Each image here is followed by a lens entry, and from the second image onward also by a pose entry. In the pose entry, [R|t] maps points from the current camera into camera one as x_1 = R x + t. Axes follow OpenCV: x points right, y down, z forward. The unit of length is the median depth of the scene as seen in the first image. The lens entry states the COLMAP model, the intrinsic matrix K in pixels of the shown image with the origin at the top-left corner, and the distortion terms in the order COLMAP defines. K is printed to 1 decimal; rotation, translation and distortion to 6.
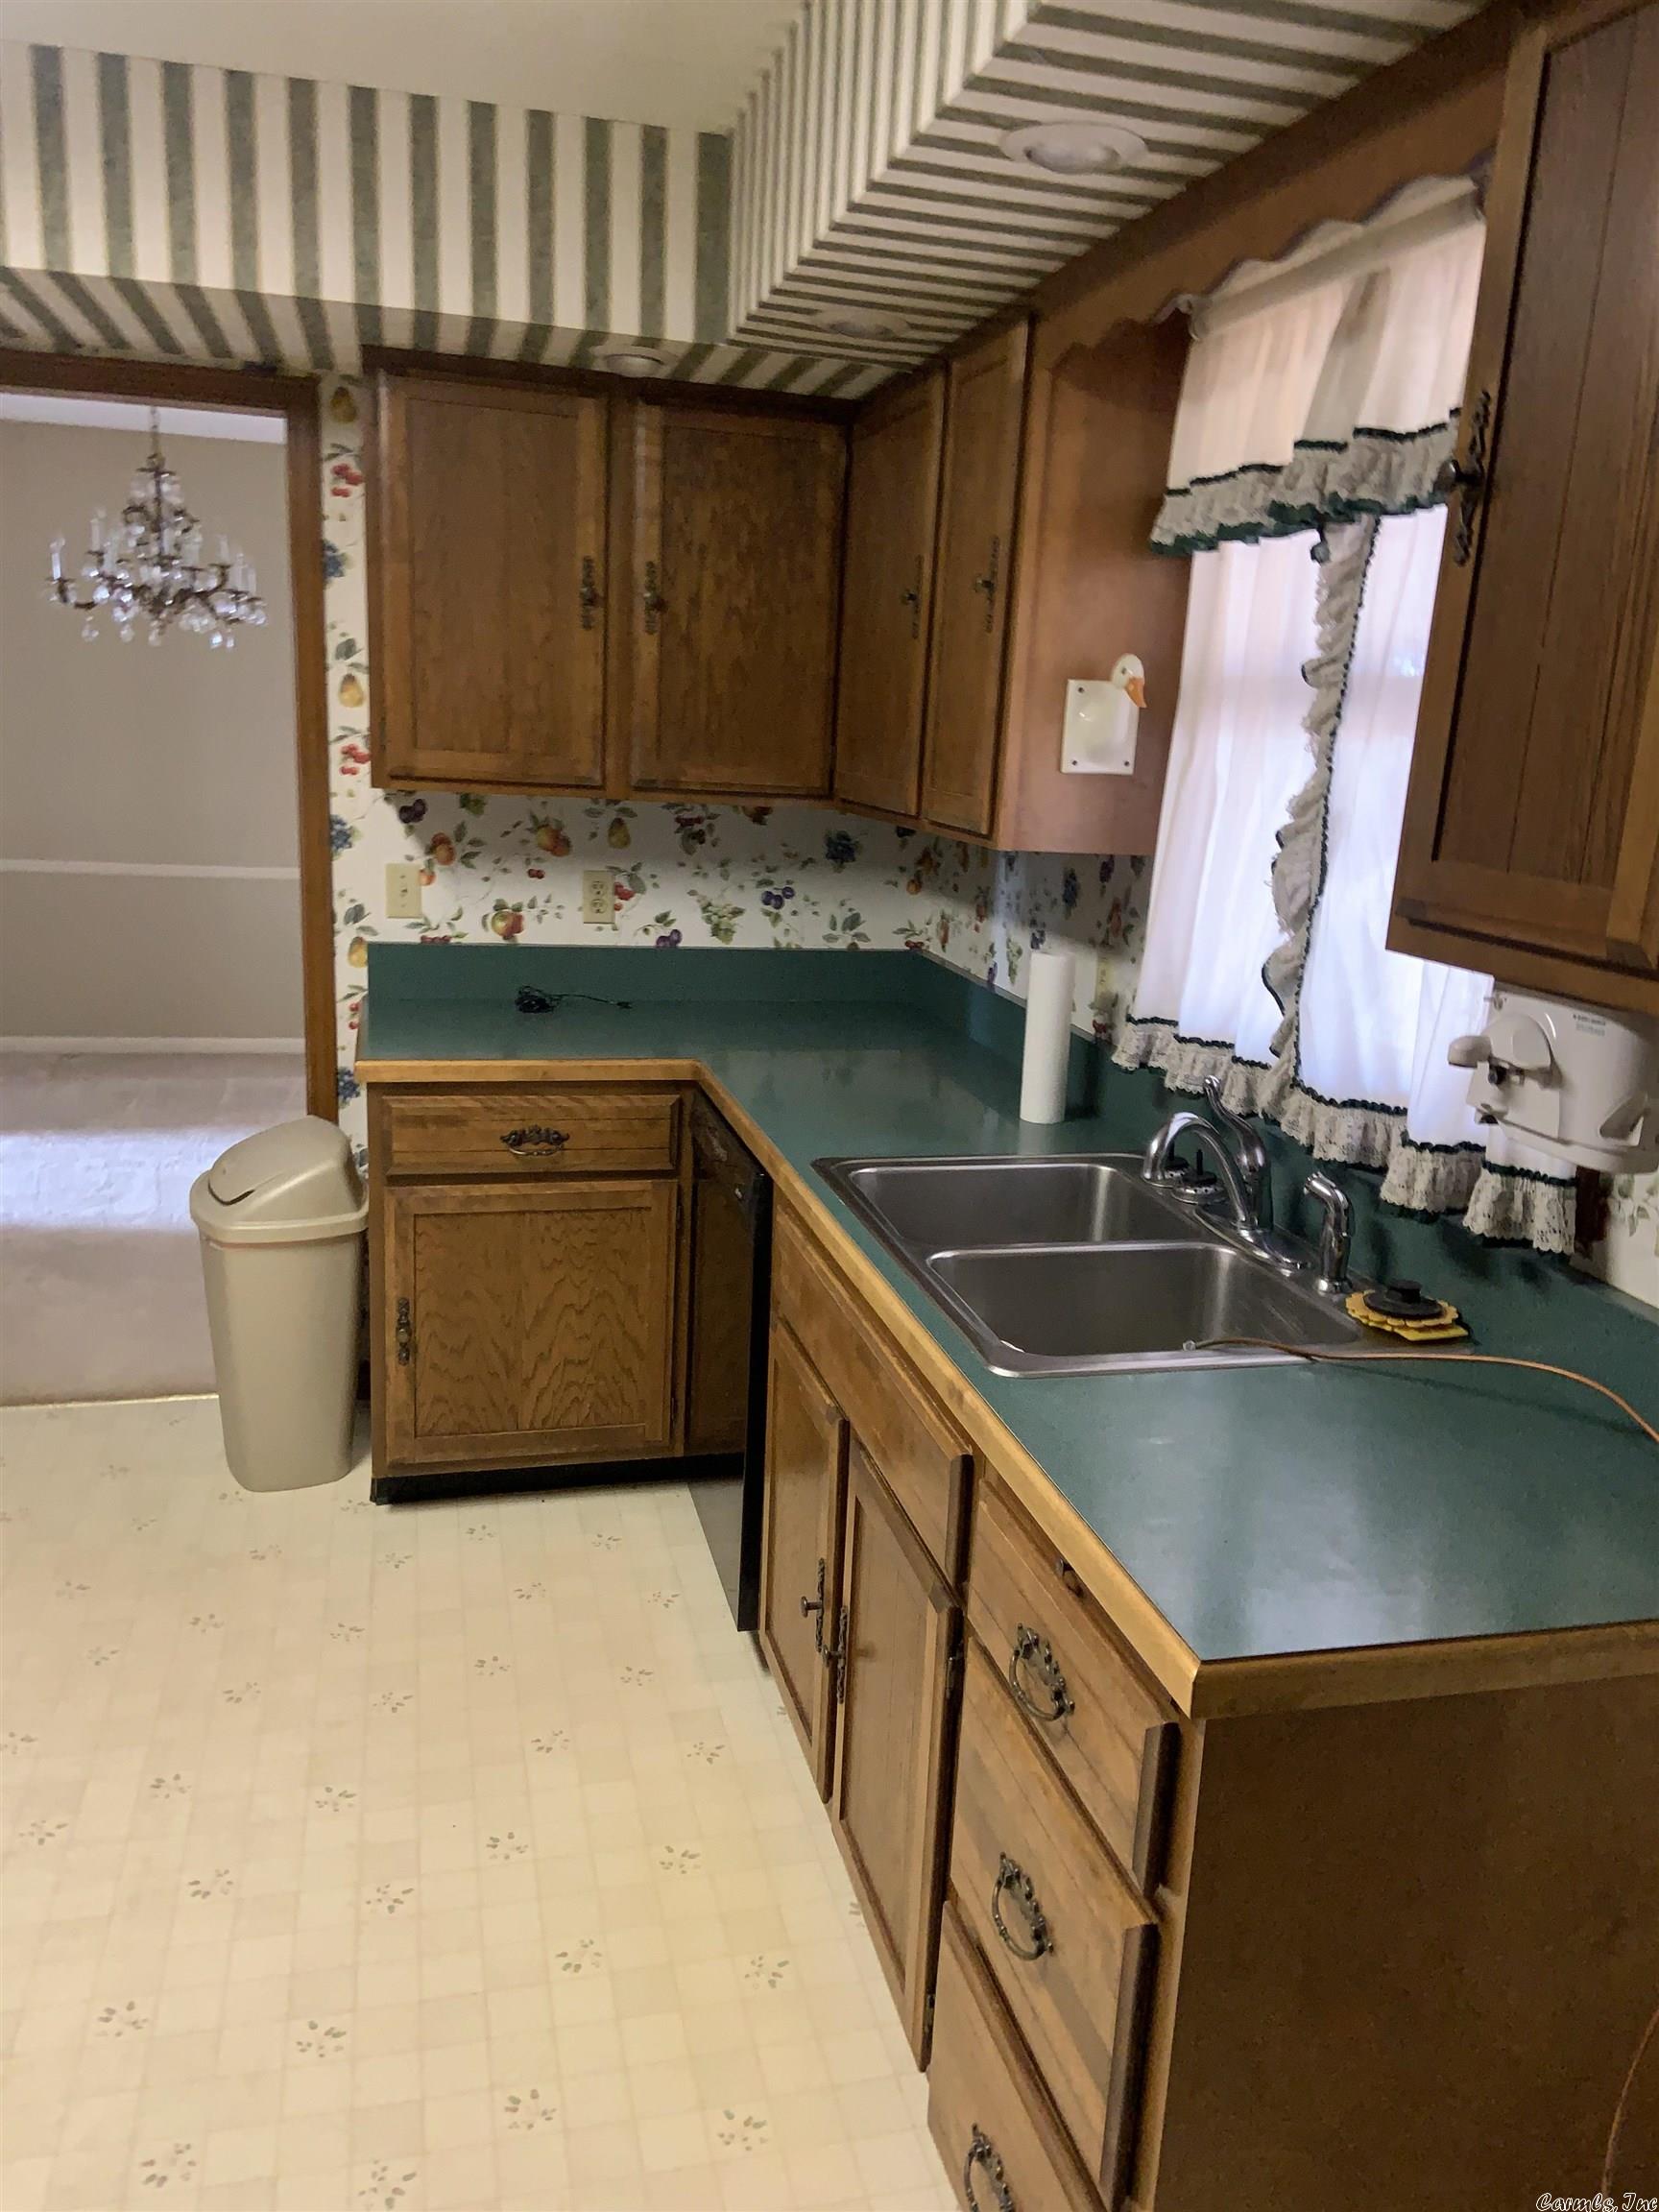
lens RADIAL K [[1645.3, 0, 852.2], [0, 1645.3, 1123.7], [0, 0, 1]] dist [0.123594, -0.154663]
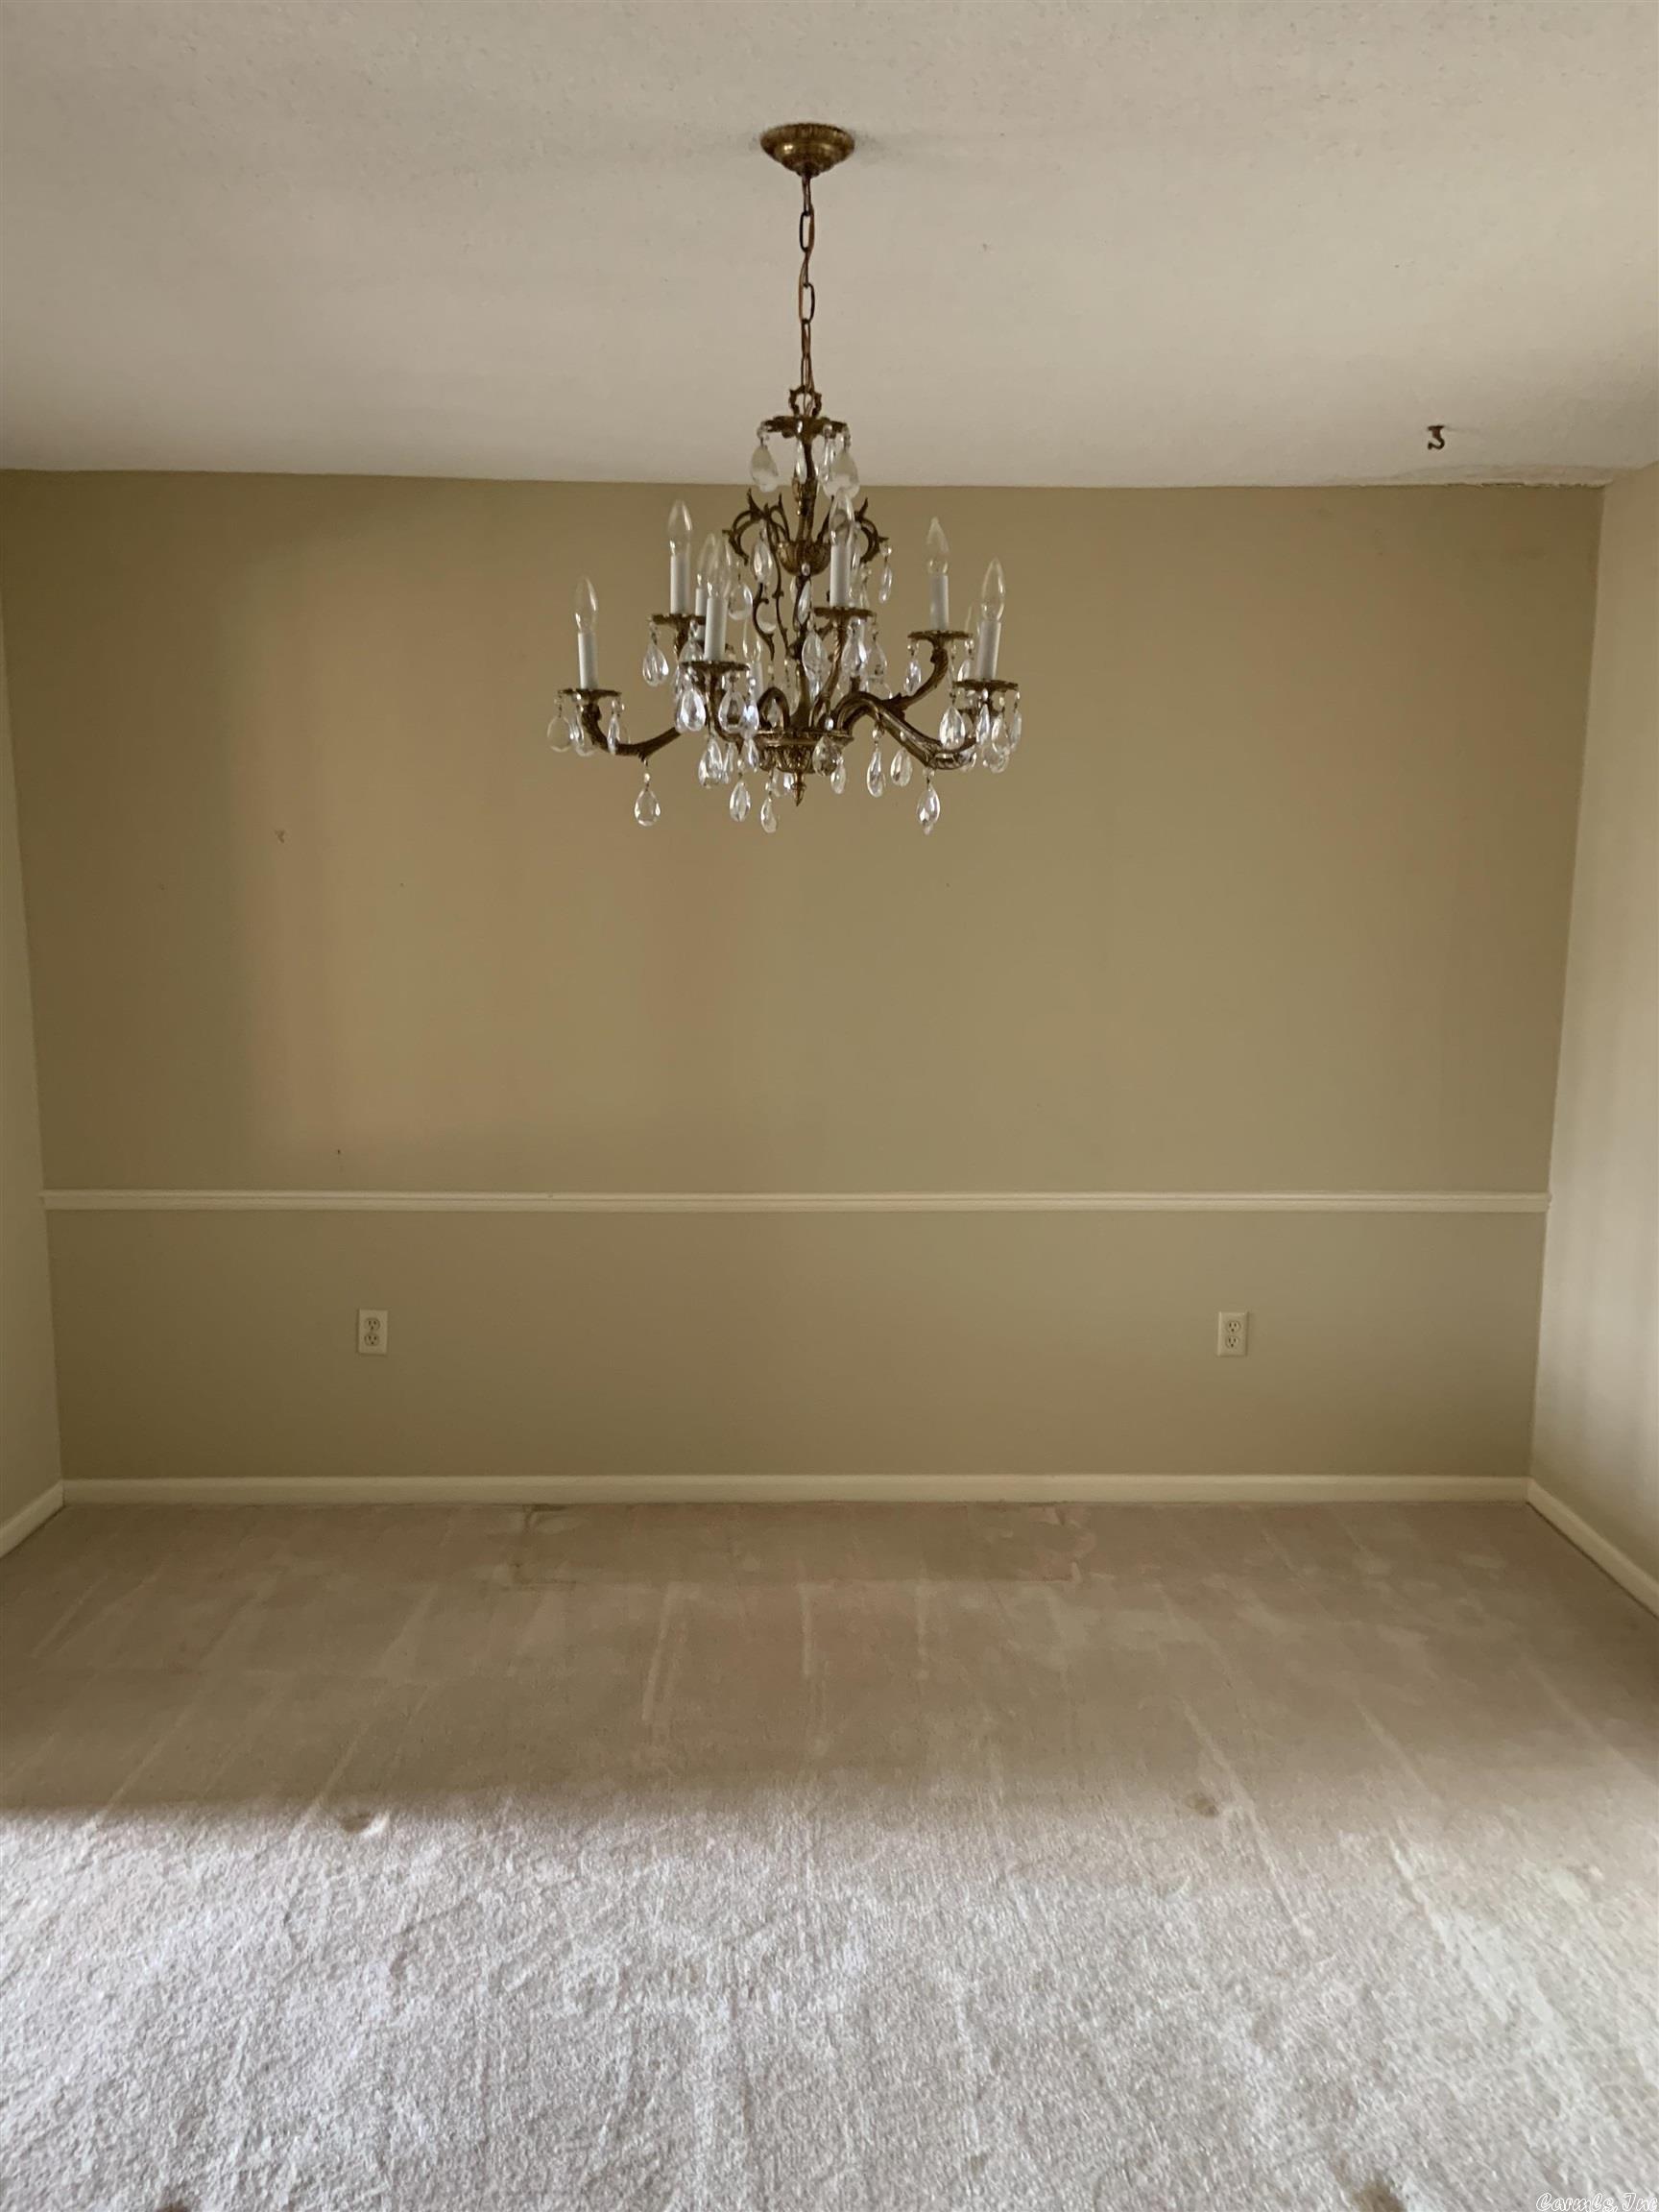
lens RADIAL K [[1645.3, 0, 852.2], [0, 1645.3, 1123.7], [0, 0, 1]] dist [0.123594, -0.154663]
pose [[0.972290, -0.010112, -0.233560, -0.441317], [-0.012476, 0.995396, -0.095032, -0.249120], [0.233446, 0.095312, 0.967687, 0.884448]]
